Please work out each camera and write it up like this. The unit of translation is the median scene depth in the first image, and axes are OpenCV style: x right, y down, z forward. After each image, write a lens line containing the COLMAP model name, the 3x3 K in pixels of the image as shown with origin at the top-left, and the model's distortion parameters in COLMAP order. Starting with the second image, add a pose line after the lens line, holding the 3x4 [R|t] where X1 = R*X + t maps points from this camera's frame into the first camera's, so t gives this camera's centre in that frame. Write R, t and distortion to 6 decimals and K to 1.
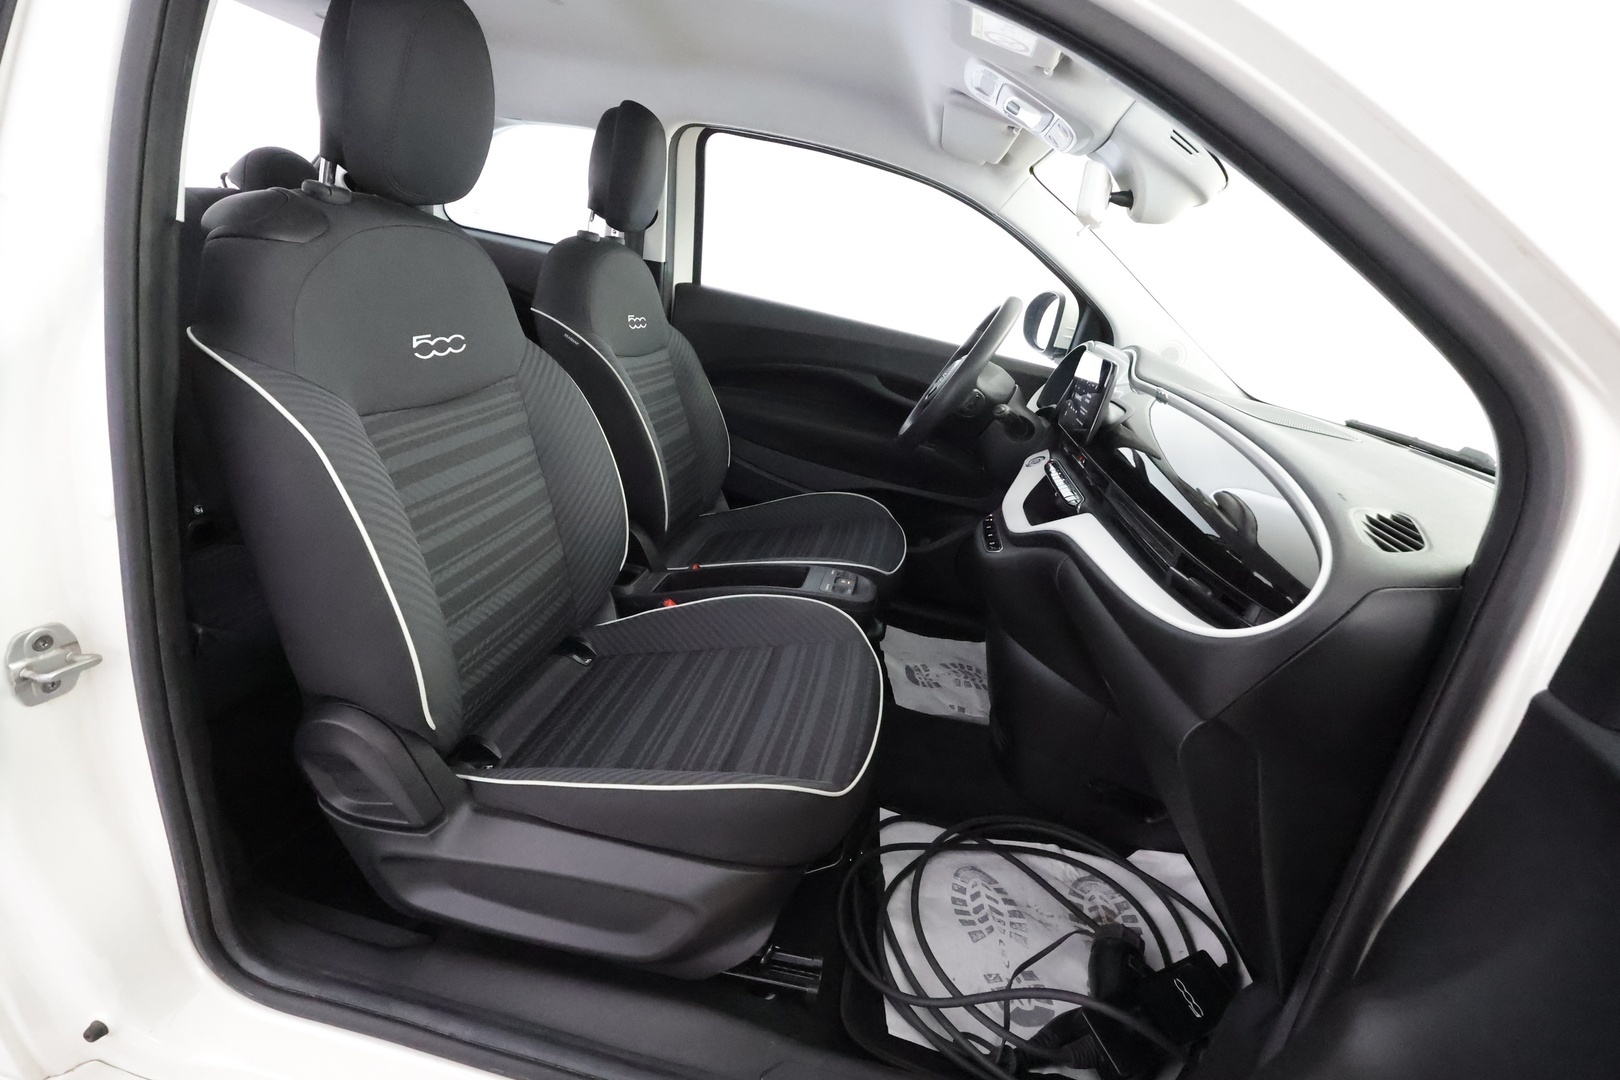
lens RADIAL K [[745.6, 0, 810.0], [0, 745.6, 540.0], [0, 0, 1]] dist [-0.003148, 0.000310]
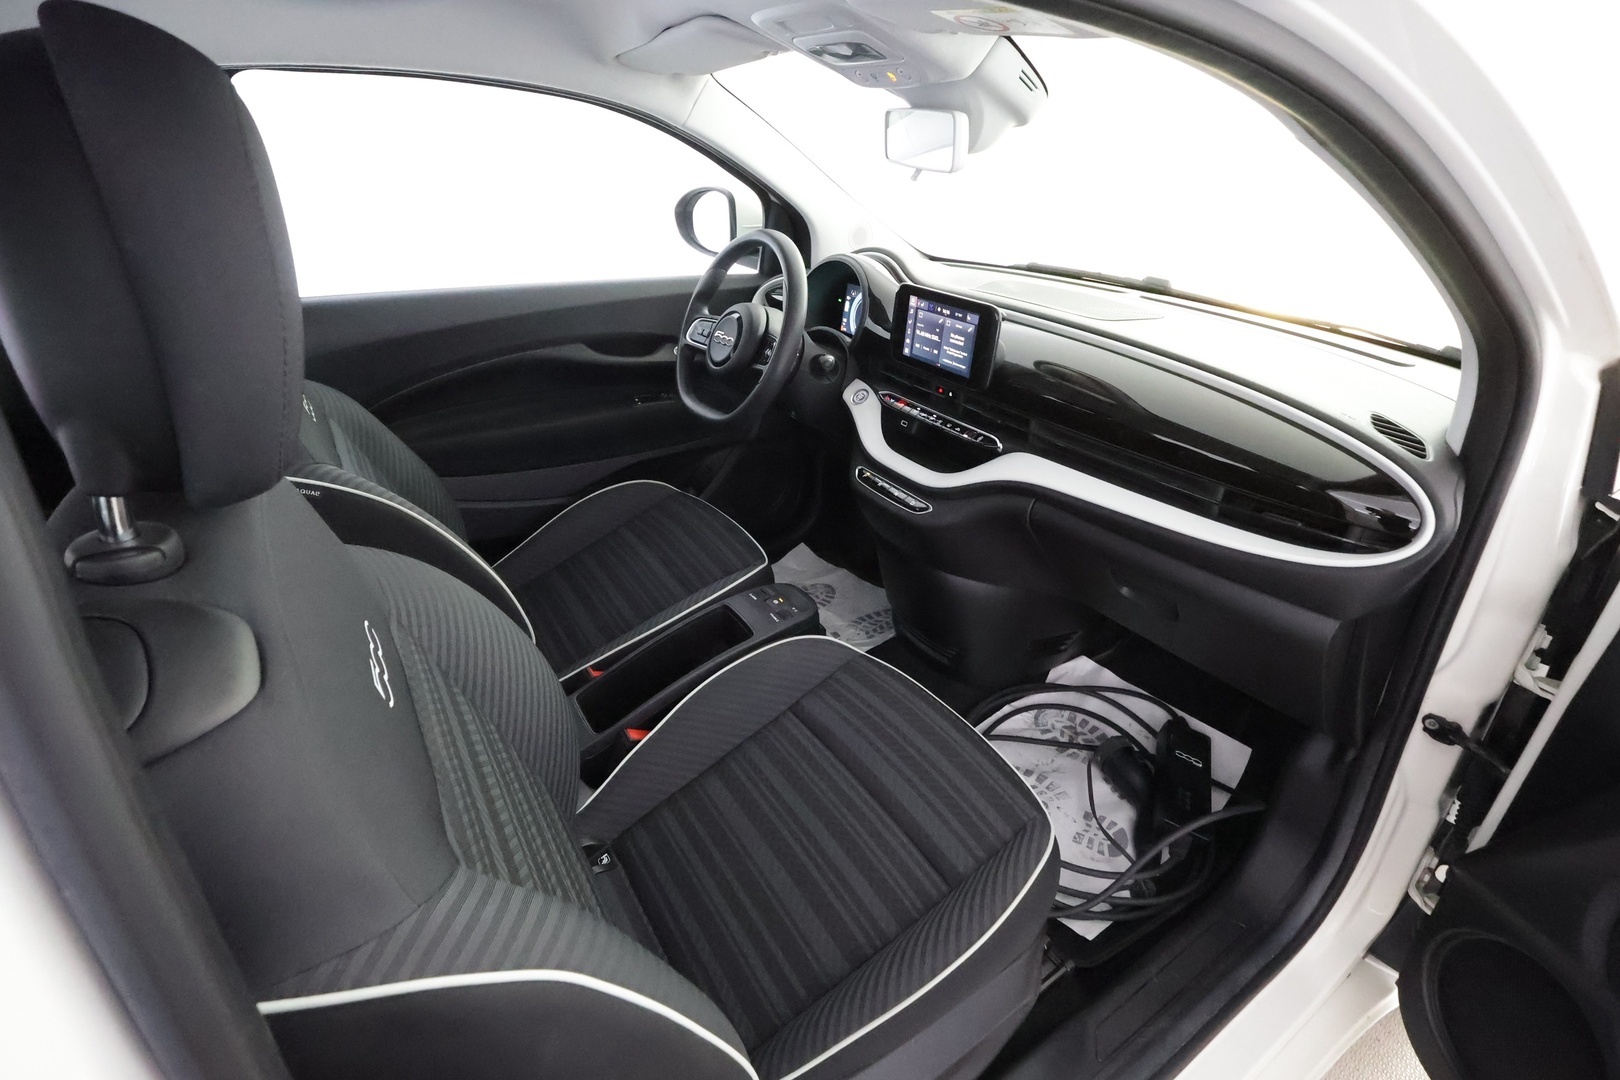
lens RADIAL K [[745.6, 0, 810.0], [0, 745.6, 540.0], [0, 0, 1]] dist [-0.003148, 0.000310]
pose [[0.736457, -0.465477, 0.490879, -0.378606], [0.345753, 0.882693, 0.318288, -0.321631], [-0.581451, -0.064683, 0.811006, 0.254365]]
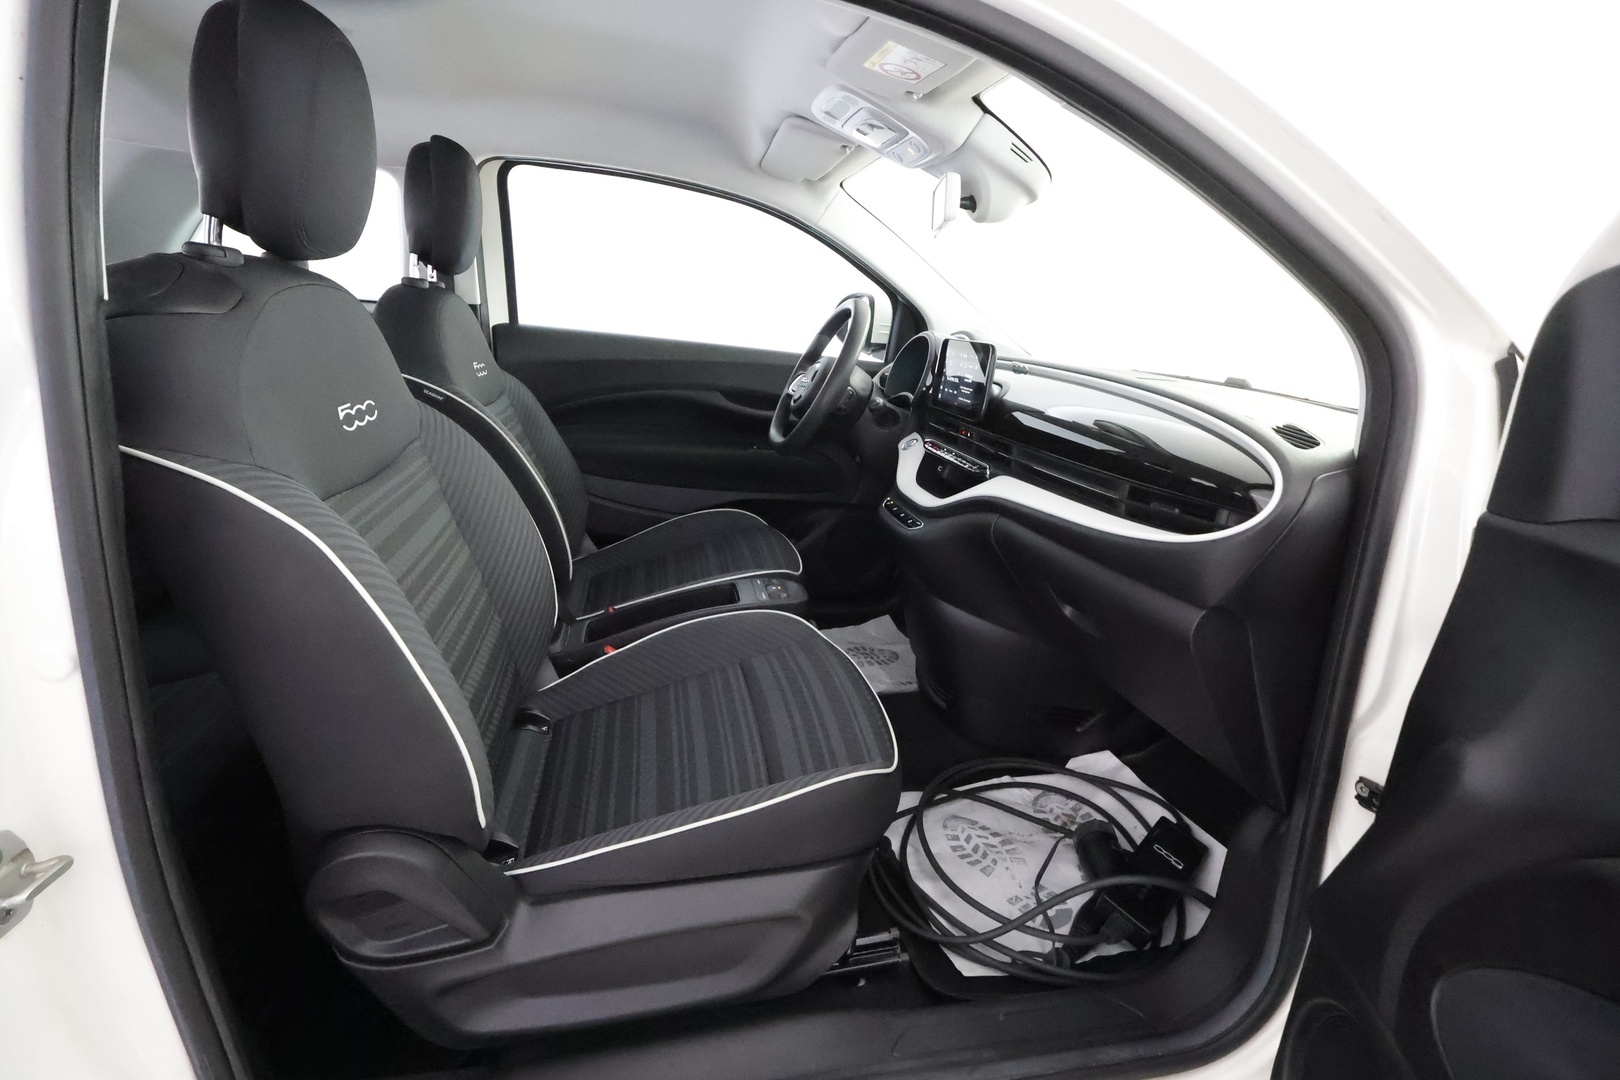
lens RADIAL K [[745.6, 0, 810.0], [0, 745.6, 540.0], [0, 0, 1]] dist [-0.003148, 0.000310]
pose [[0.933114, -0.199055, 0.299459, -0.224343], [0.205767, 0.978557, 0.009290, -0.009205], [-0.294887, 0.052950, 0.954064, 0.001406]]
